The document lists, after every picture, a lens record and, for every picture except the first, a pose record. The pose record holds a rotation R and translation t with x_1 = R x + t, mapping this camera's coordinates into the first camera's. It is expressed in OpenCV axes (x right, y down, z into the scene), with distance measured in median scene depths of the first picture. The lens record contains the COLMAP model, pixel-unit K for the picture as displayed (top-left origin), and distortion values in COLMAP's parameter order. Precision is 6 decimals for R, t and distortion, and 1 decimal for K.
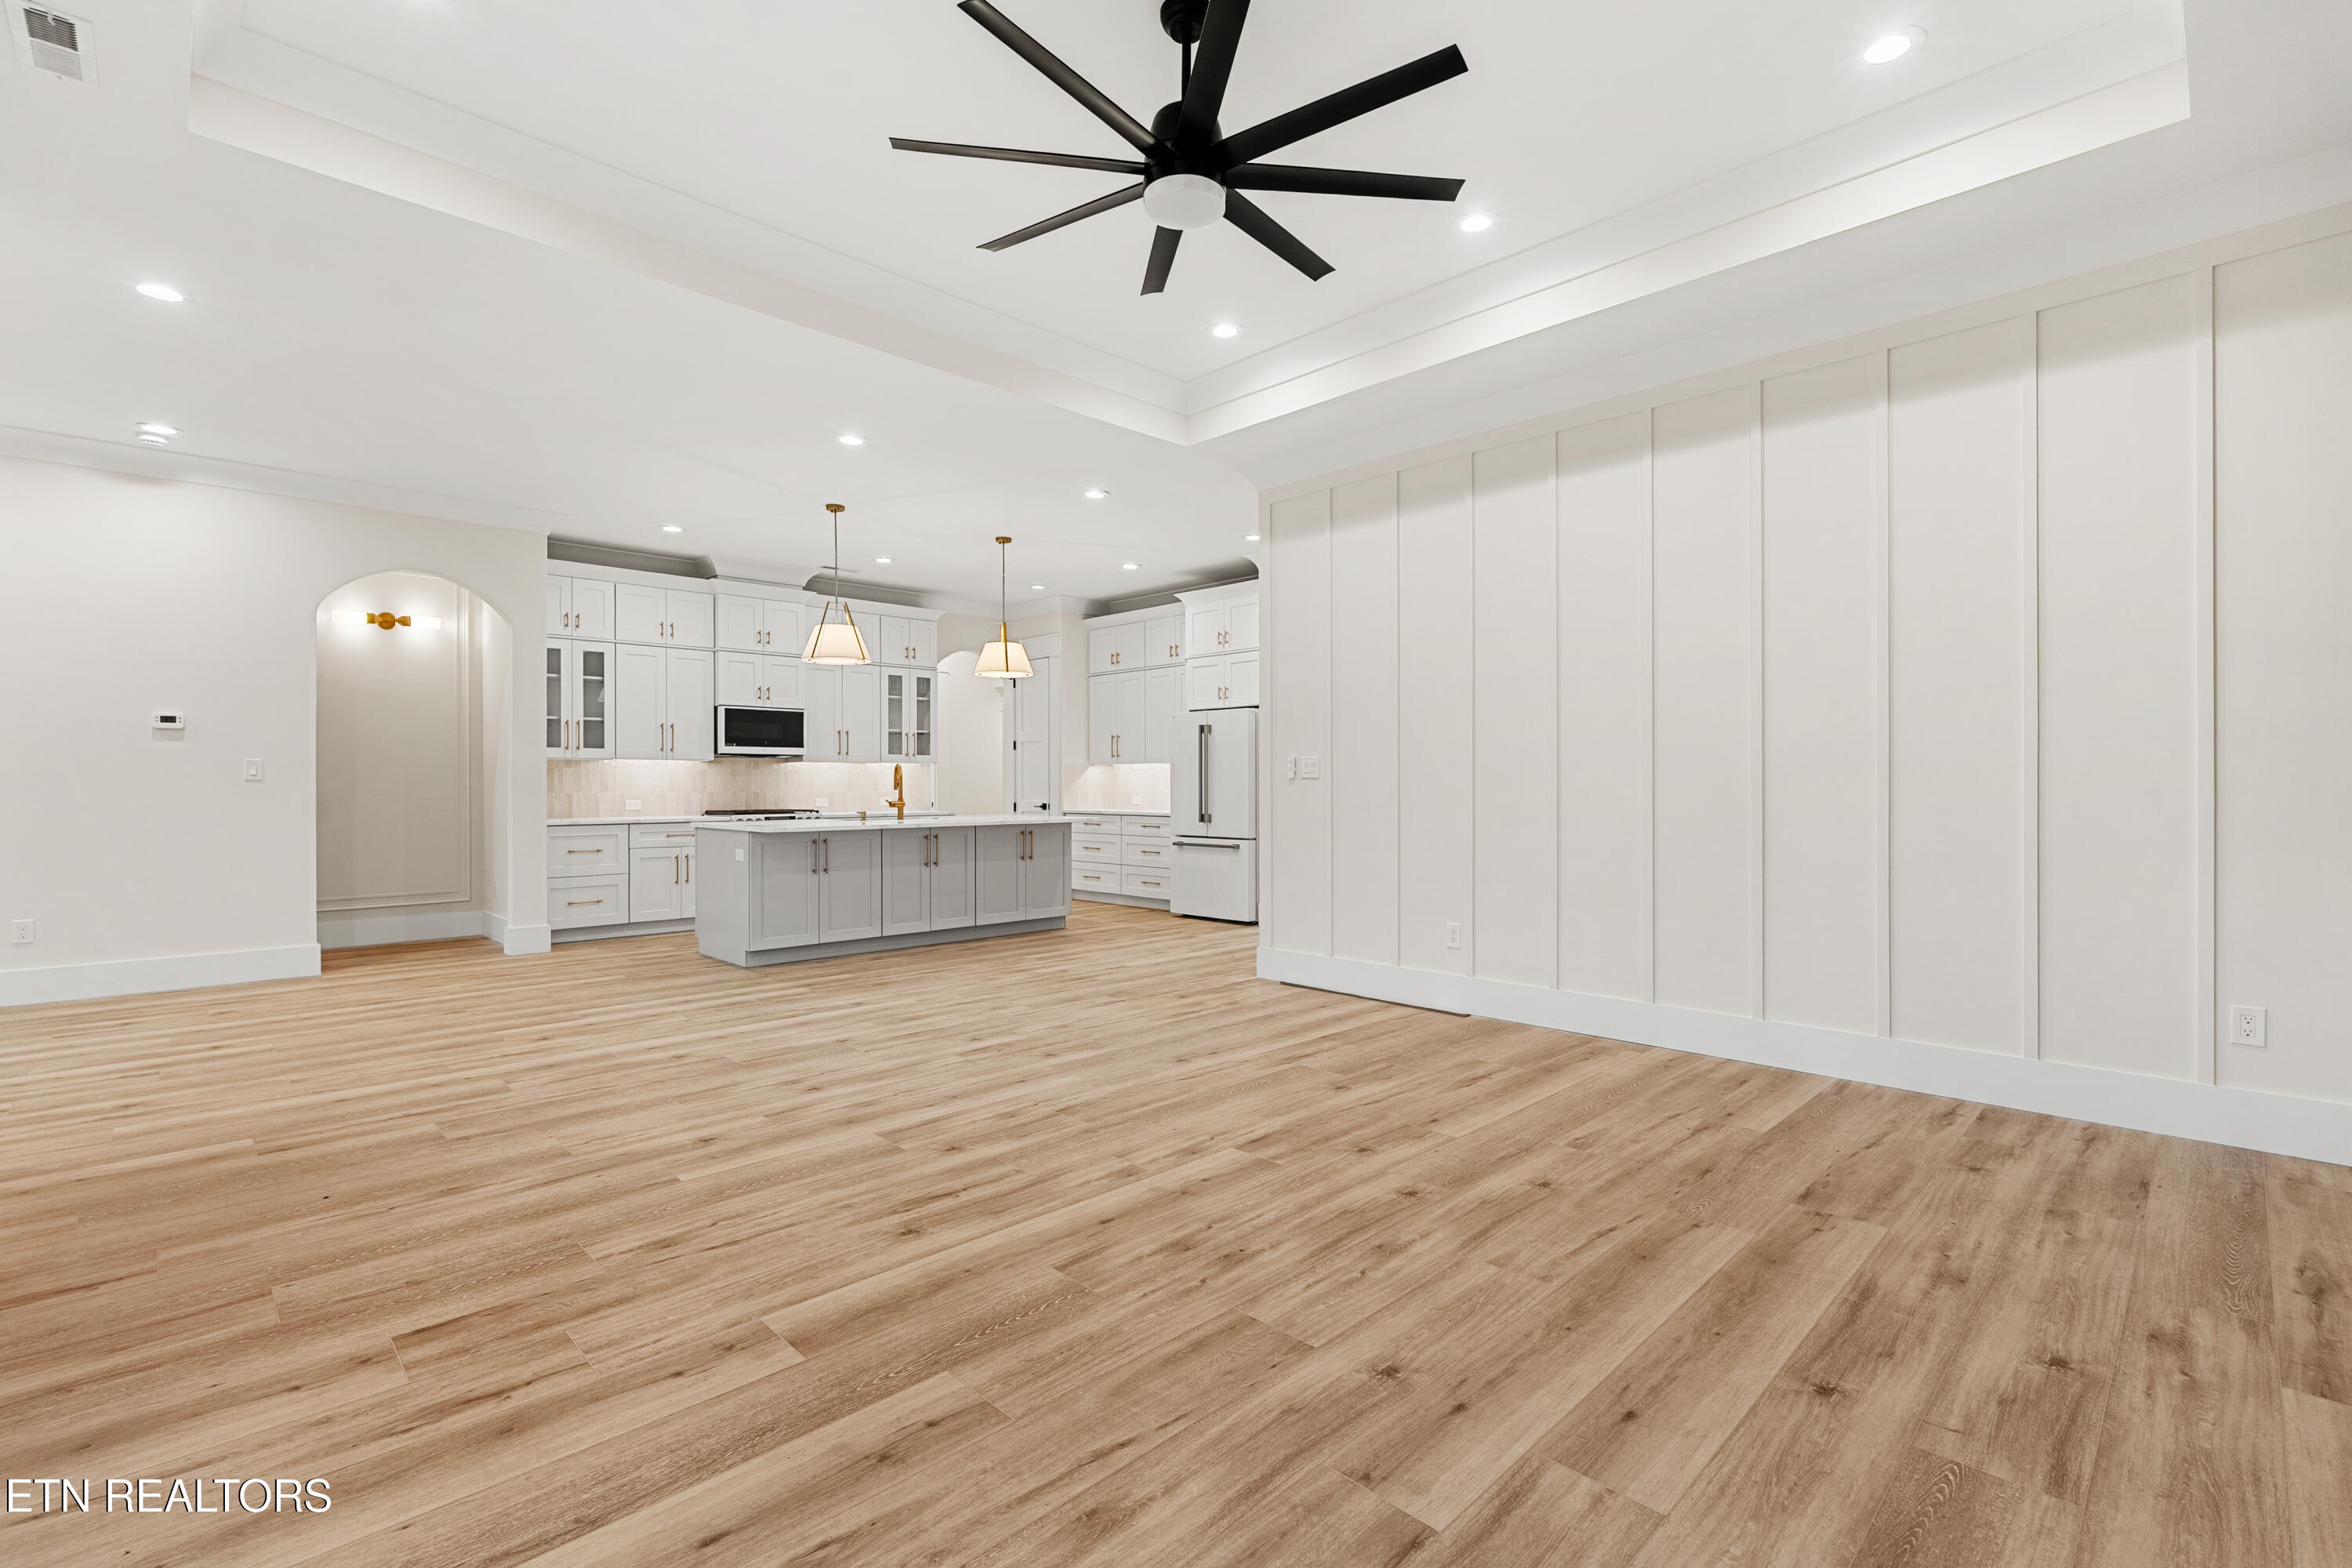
lens RADIAL K [[1033.7, 0, 1170.2], [0, 1033.7, 782.8], [0, 0, 1]] dist [-0.004245, 0.001223]
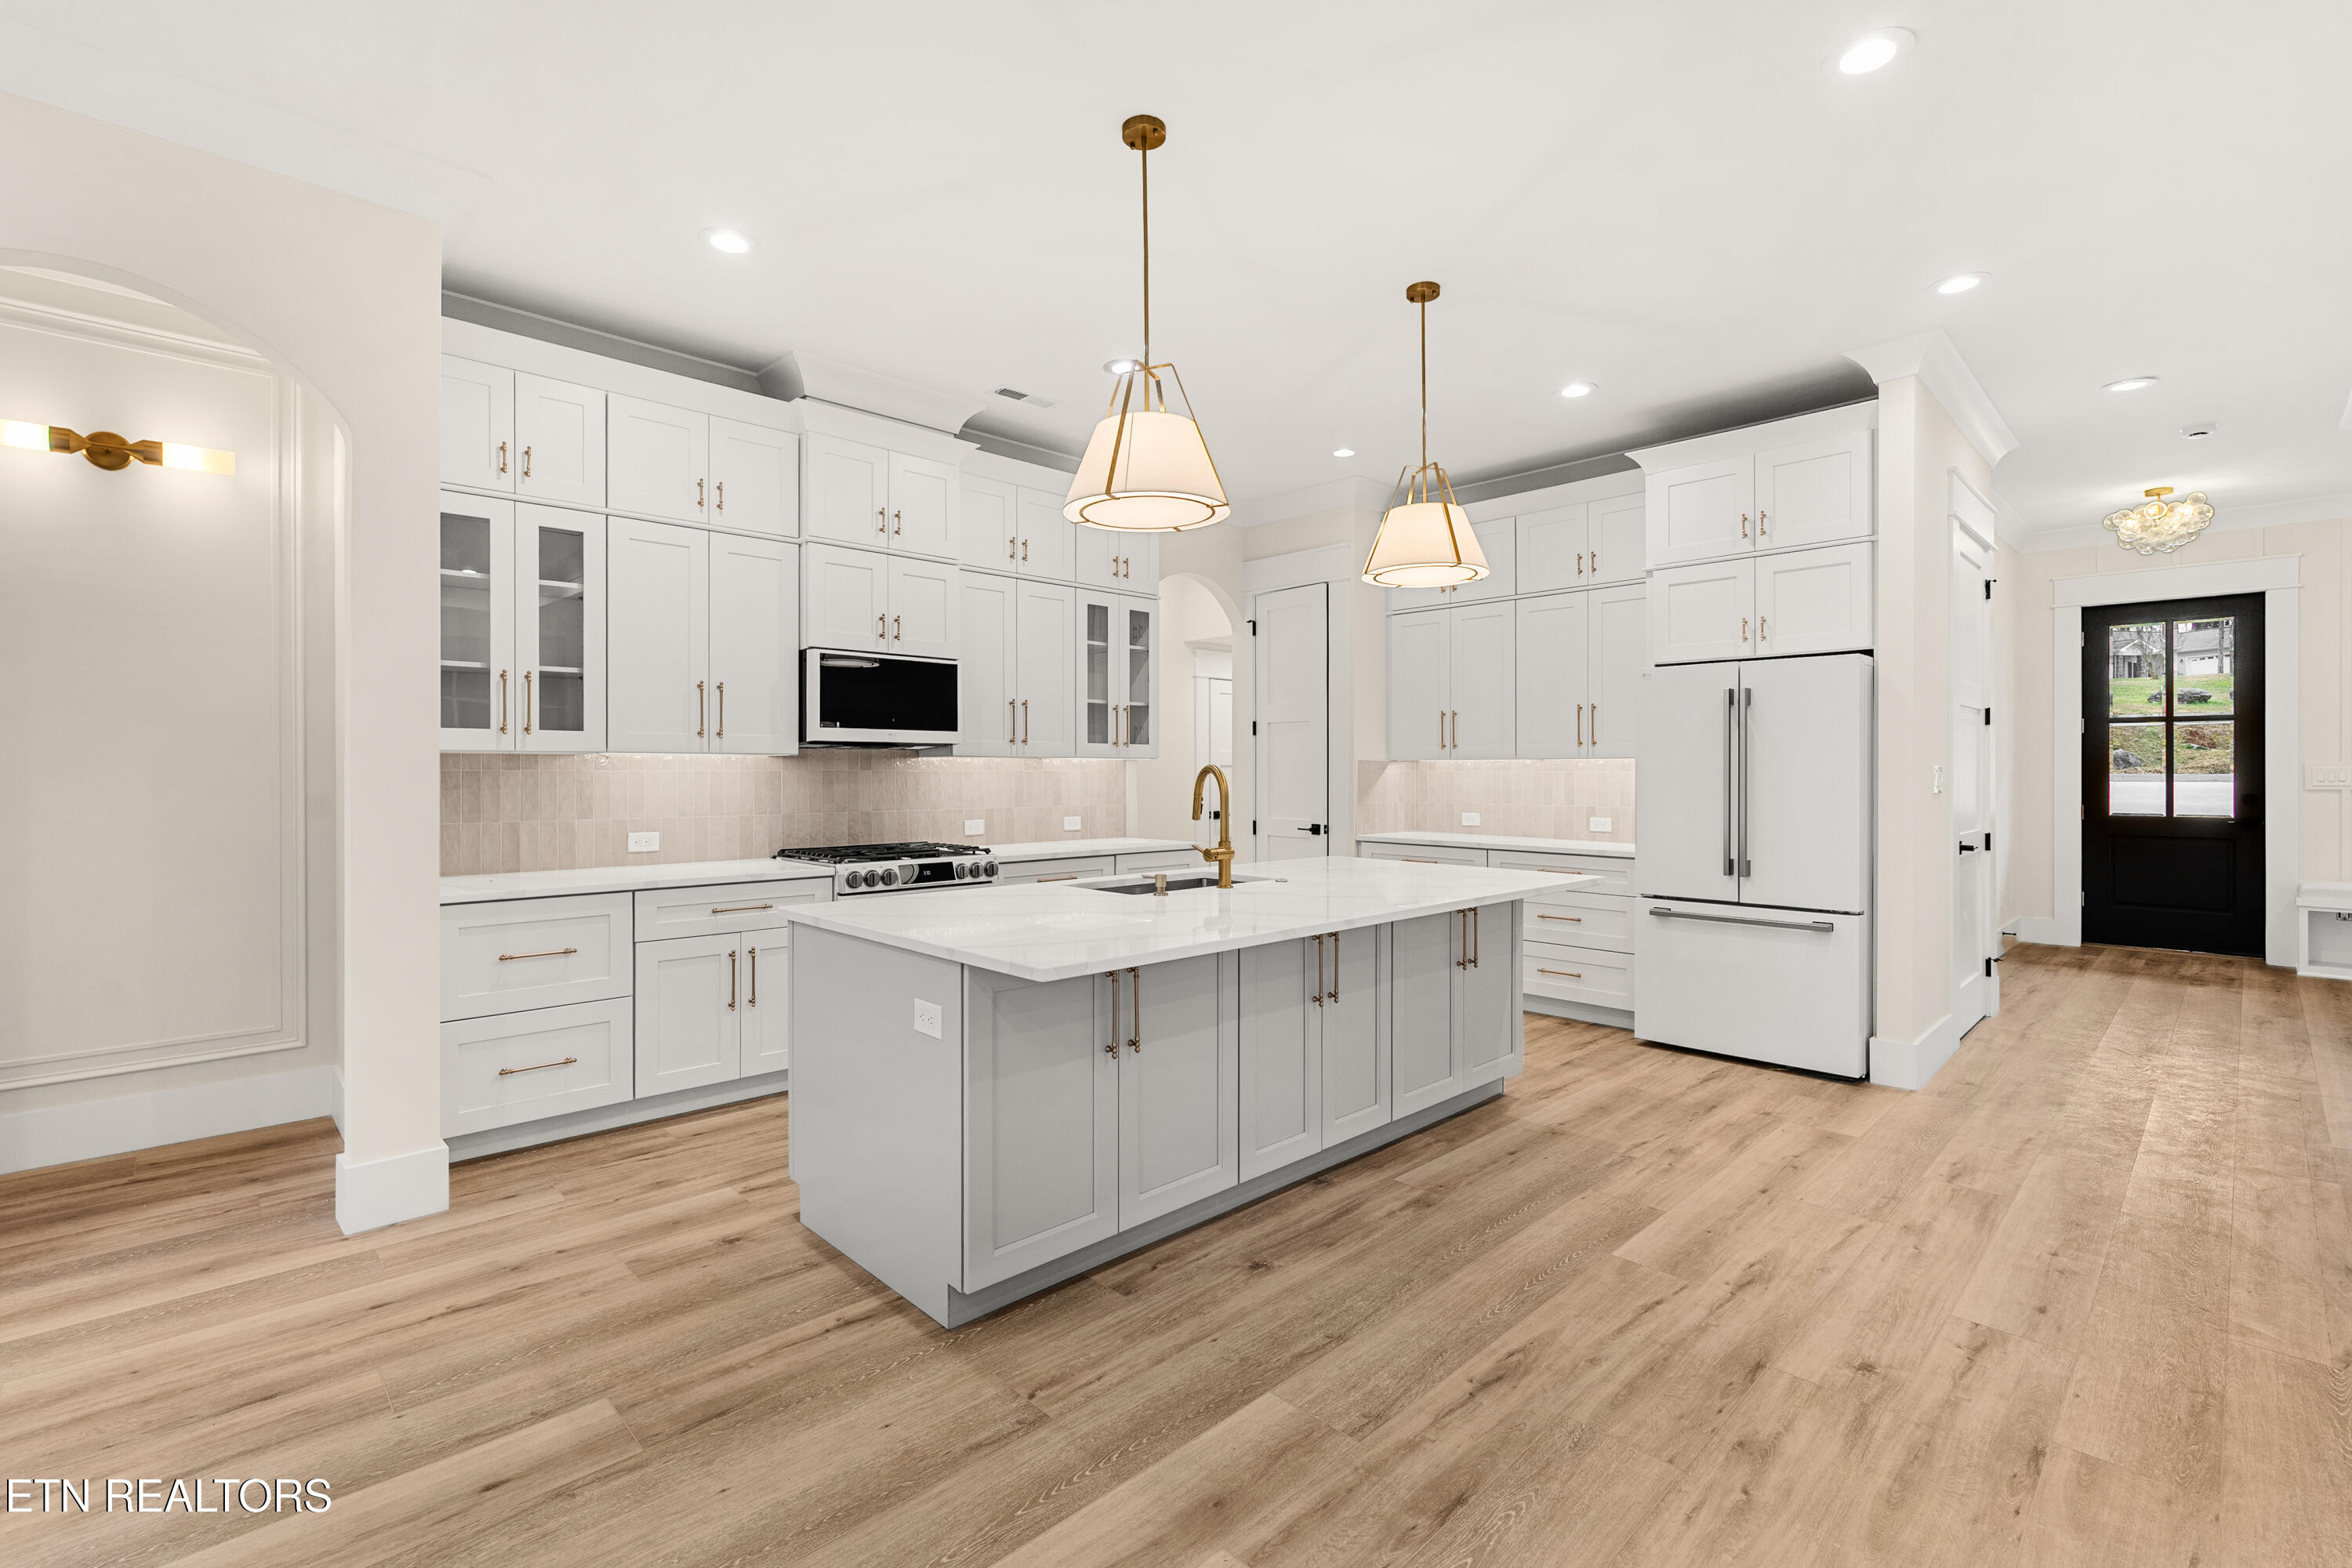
lens RADIAL K [[1033.7, 0, 1171.1], [0, 1033.7, 773.6], [0, 0, 1]] dist [-0.004245, 0.001223]
pose [[0.999945, 0.003059, -0.010033, -0.559476], [-0.003008, 0.999983, 0.005092, -0.034428], [0.010048, -0.005061, 0.999937, 1.083684]]
